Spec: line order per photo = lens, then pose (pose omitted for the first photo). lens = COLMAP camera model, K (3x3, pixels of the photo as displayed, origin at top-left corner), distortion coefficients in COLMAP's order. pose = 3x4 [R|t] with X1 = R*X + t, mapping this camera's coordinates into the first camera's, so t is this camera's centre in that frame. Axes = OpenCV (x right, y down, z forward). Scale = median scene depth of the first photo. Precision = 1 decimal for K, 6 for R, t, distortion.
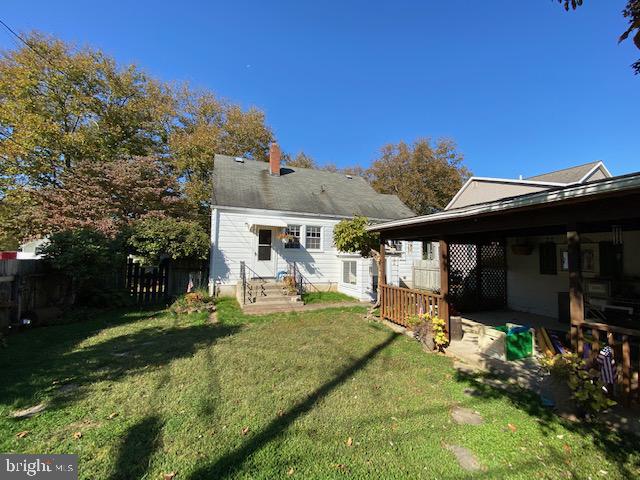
lens RADIAL K [[256.8, 0, 320.9], [0, 256.8, 240.7], [0, 0, 1]] dist [0.000369, 0.000002]
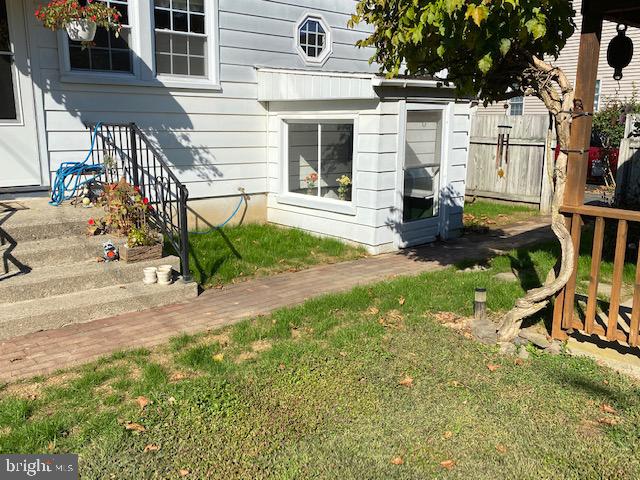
lens RADIAL K [[567.2, 0, 320.6], [0, 567.2, 240.5], [0, 0, 1]] dist [-0.006915, -0.003162]
pose [[0.937895, -0.078425, 0.337937, -0.117899], [-0.014535, 0.964374, 0.264142, 0.042283], [-0.346613, -0.252649, 0.903342, 0.394559]]
